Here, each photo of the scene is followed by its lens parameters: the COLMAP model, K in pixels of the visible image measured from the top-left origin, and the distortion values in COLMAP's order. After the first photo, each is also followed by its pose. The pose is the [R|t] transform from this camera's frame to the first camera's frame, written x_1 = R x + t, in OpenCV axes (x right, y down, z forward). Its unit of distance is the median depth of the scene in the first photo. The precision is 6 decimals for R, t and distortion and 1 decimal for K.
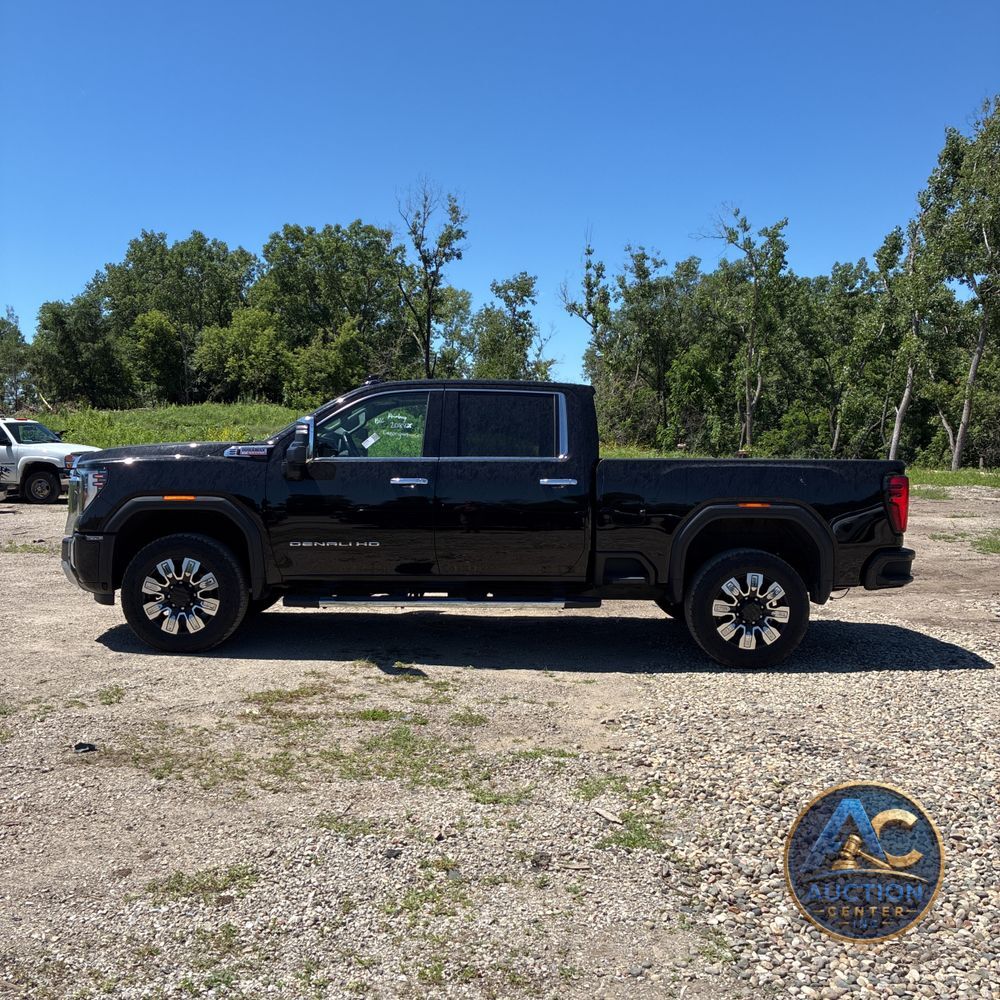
lens RADIAL K [[1067.1, 0, 498.6], [0, 1067.1, 511.0], [0, 0, 1]] dist [0.185593, -0.704201]
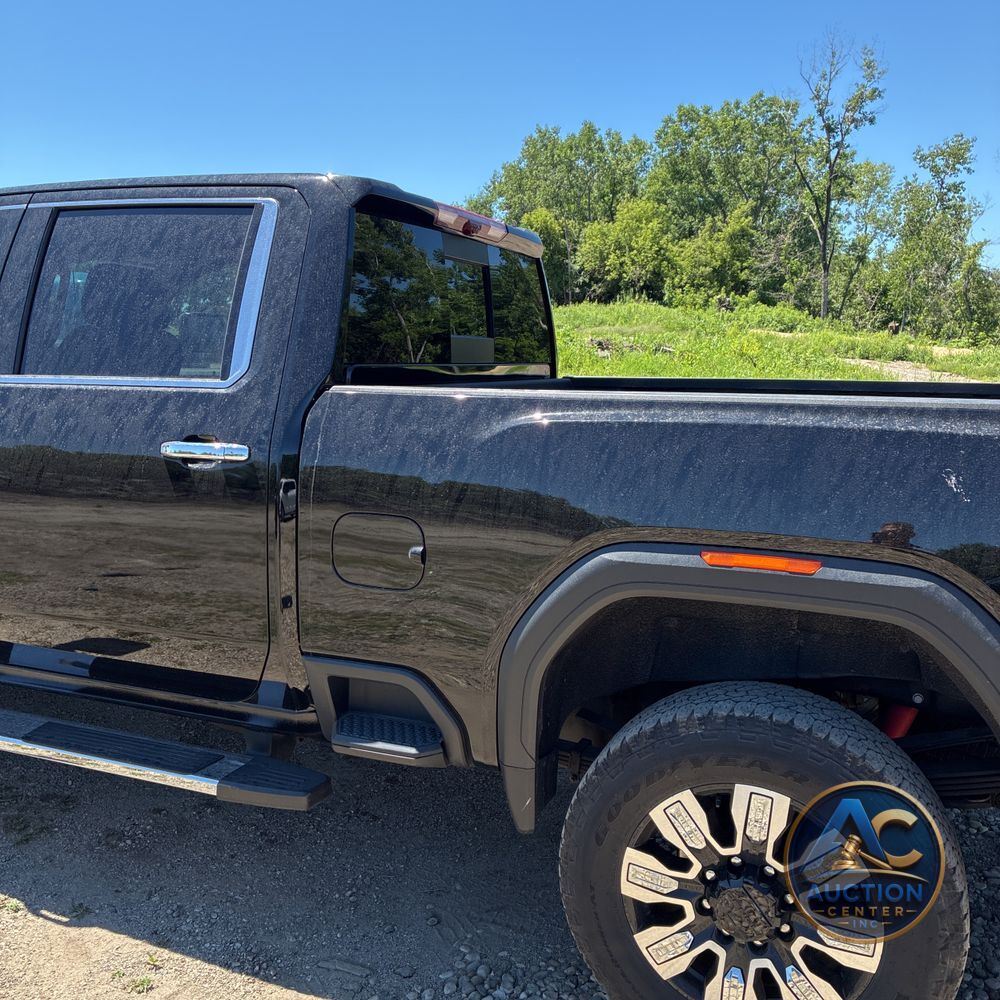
lens RADIAL K [[1050.1, 0, 480.1], [0, 1050.1, 494.5], [0, 0, 1]] dist [0.011130, 0.034695]
pose [[0.909143, 0.061610, -0.411902, 0.042923], [-0.029434, 0.996030, 0.084014, -0.006735], [0.415443, -0.064256, 0.907347, 0.108373]]
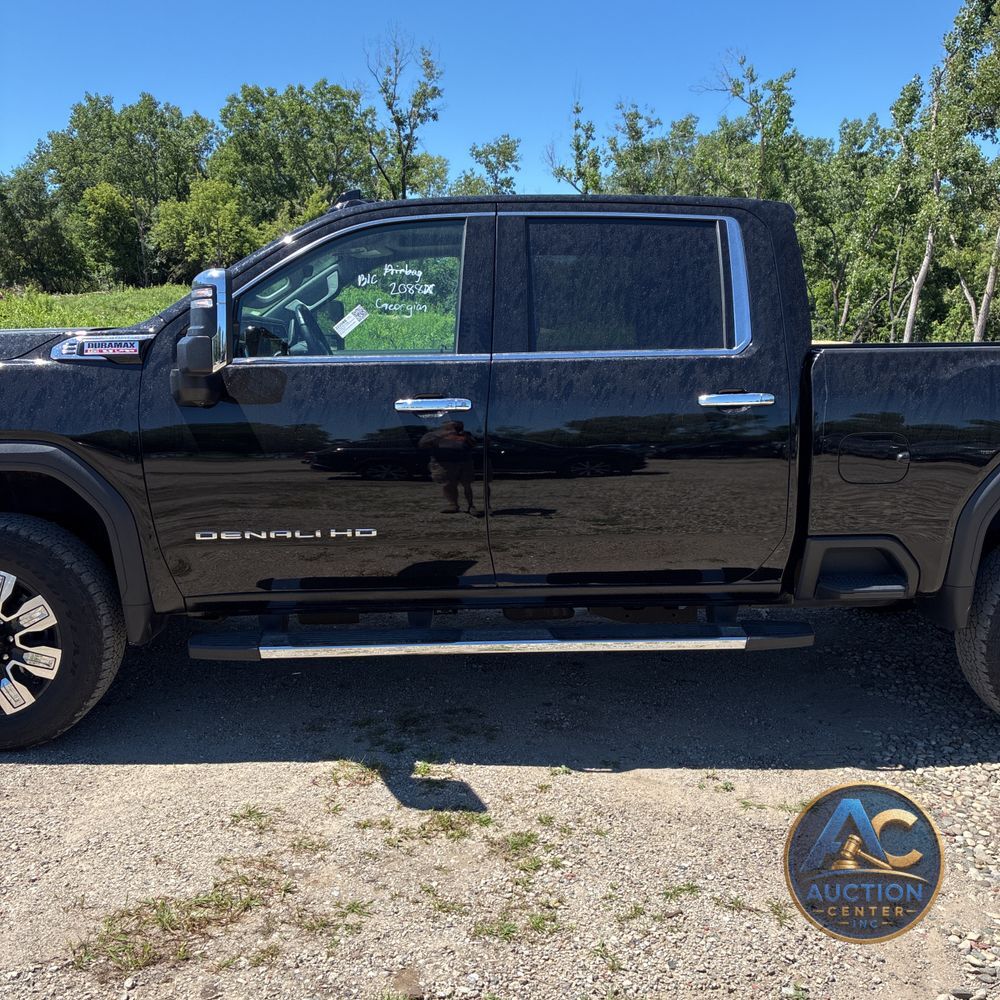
lens RADIAL K [[1043.6, 0, 504.2], [0, 1043.6, 509.7], [0, 0, 1]] dist [0.022615, 0.008416]
pose [[0.999398, -0.021024, 0.027612, -0.009799], [0.017780, 0.993445, 0.112916, -0.005001], [-0.029805, -0.112357, 0.993221, 0.077872]]
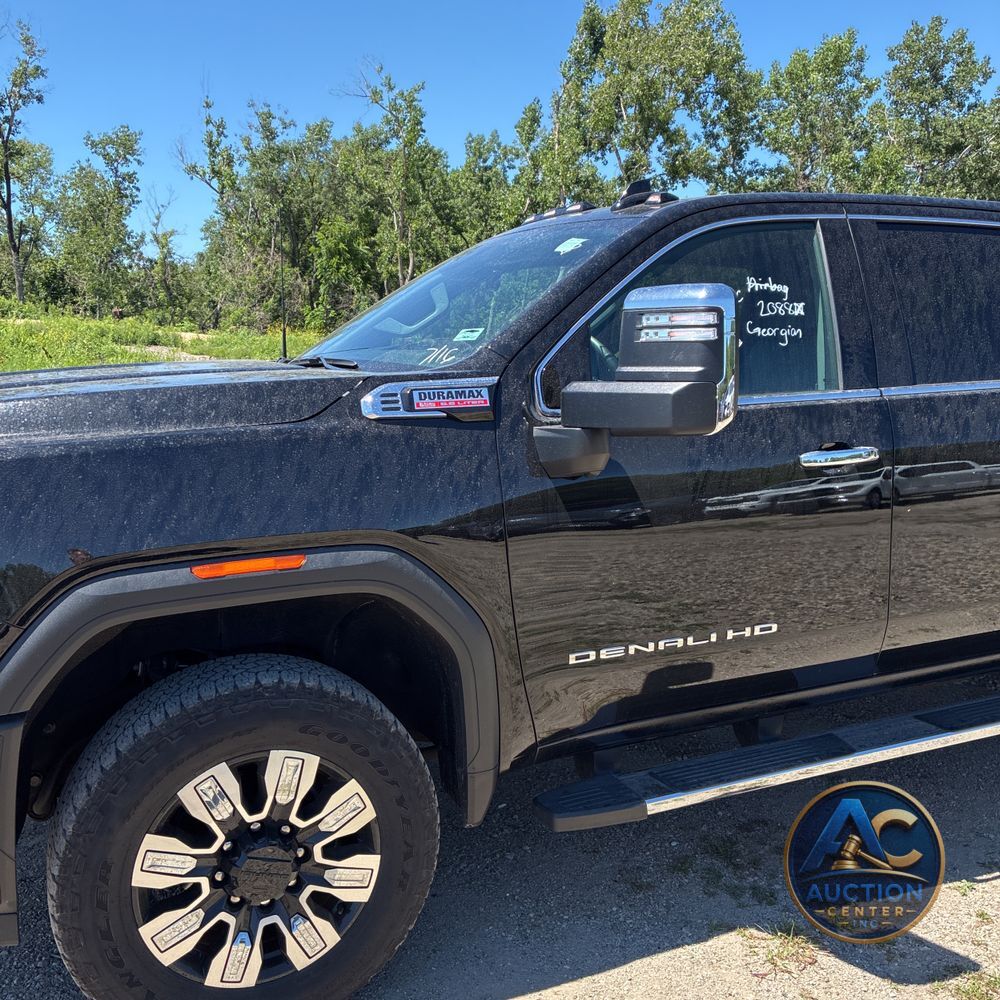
lens RADIAL K [[1030.1, 0, 500.0], [0, 1030.1, 500.0], [0, 0, 1]] dist [0.027527, 0.023974]
pose [[0.917571, -0.087741, 0.387769, -0.051046], [0.046024, 0.992228, 0.115606, -0.009095], [-0.394899, -0.088230, 0.914478, 0.106107]]
